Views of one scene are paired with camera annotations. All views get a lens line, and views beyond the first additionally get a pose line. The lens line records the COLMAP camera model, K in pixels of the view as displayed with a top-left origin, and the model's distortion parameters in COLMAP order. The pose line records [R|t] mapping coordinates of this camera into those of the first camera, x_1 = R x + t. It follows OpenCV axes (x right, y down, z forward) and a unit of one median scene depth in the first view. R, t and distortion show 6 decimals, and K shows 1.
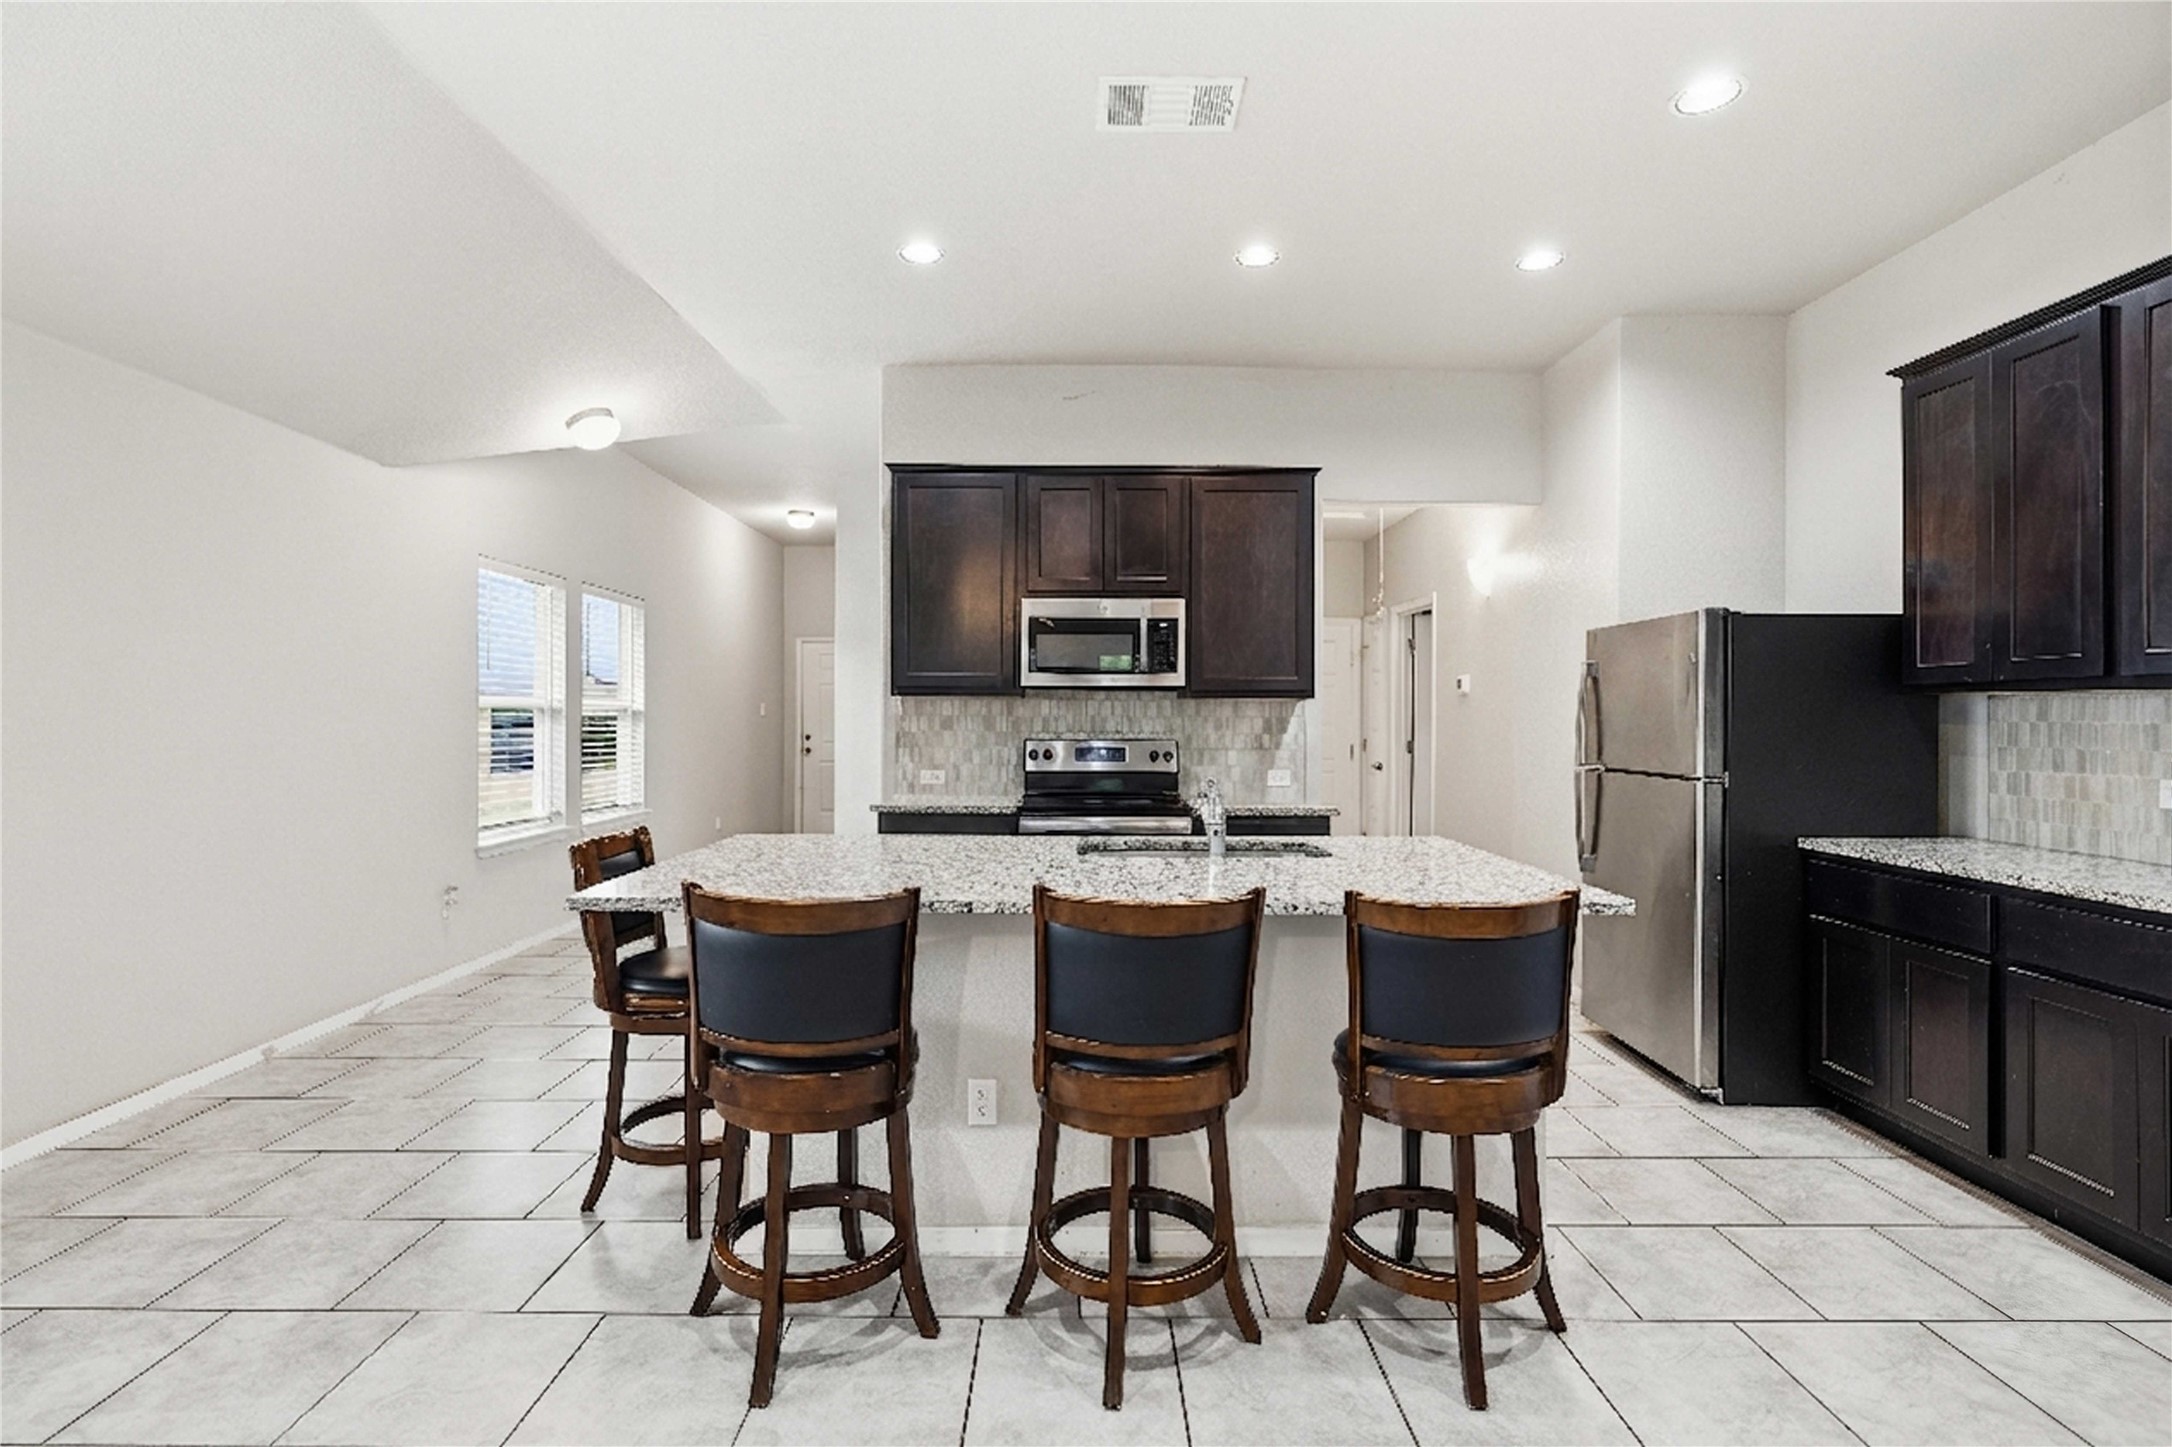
lens RADIAL K [[914.4, 0, 1064.1], [0, 914.4, 713.4], [0, 0, 1]] dist [0.000935, 0.000075]
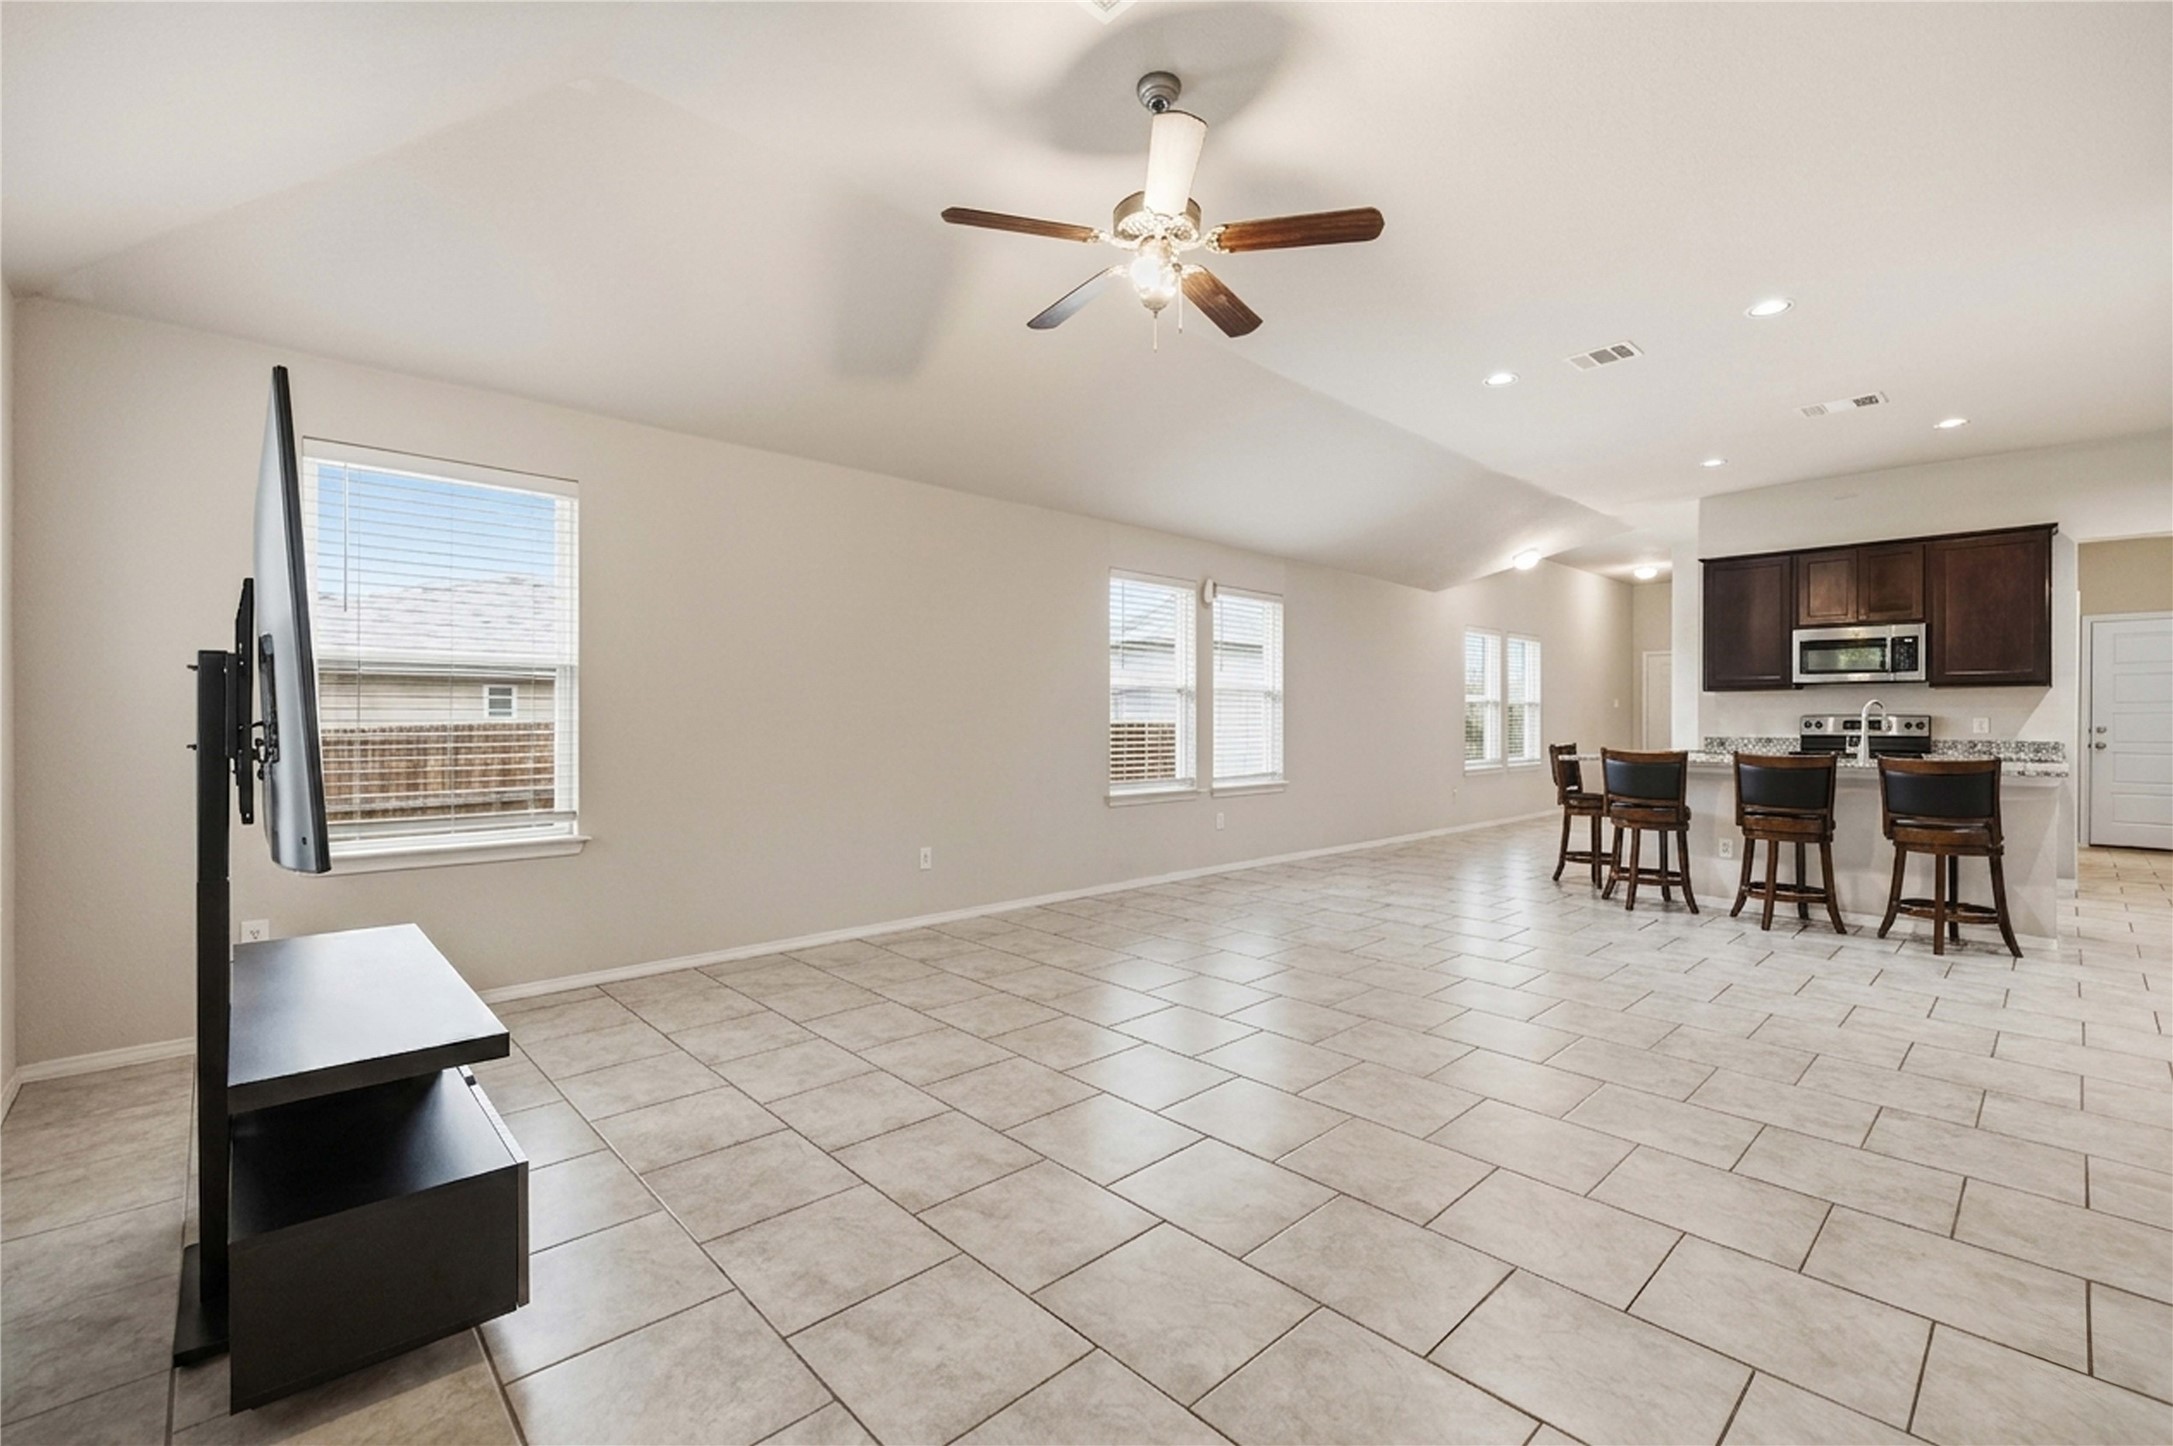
lens RADIAL K [[914.9, 0, 1064.5], [0, 914.9, 712.9], [0, 0, 1]] dist [0.000935, 0.000075]
pose [[0.660016, -0.003103, -0.751245, 0.334284], [0.001098, 0.999994, -0.003166, 0.030279], [0.751251, 0.001265, 0.660016, -1.121800]]
